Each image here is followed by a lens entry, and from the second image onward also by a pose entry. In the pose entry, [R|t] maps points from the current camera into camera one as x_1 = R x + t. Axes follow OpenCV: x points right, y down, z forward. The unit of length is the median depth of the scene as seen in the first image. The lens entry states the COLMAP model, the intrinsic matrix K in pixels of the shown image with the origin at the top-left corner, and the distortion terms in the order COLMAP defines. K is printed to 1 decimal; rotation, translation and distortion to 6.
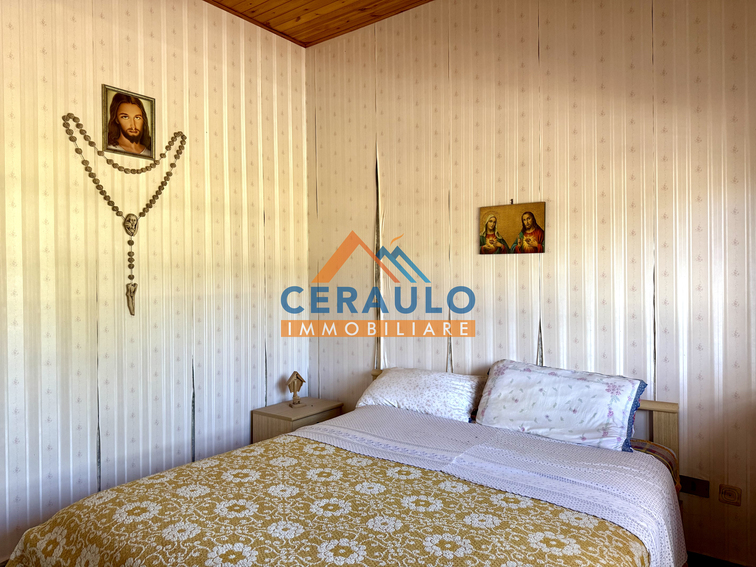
lens RADIAL K [[535.2, 0, 370.3], [0, 535.2, 283.1], [0, 0, 1]] dist [0.065917, -0.067096]
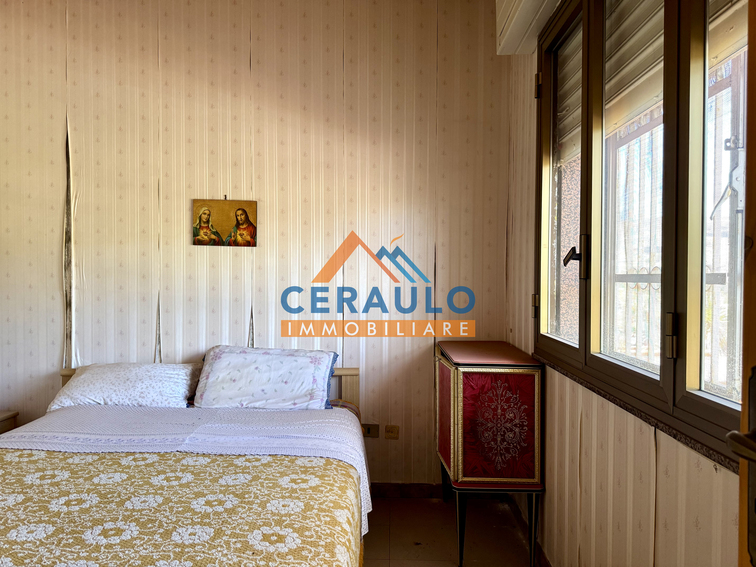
lens RADIAL K [[535.2, 0, 375.7], [0, 535.2, 285.2], [0, 0, 1]] dist [0.065917, -0.067096]
pose [[0.803189, 0.009257, 0.595652, -0.144039], [-0.008486, 0.999956, -0.004098, 0.027009], [-0.595663, -0.001764, 0.803232, -0.039339]]
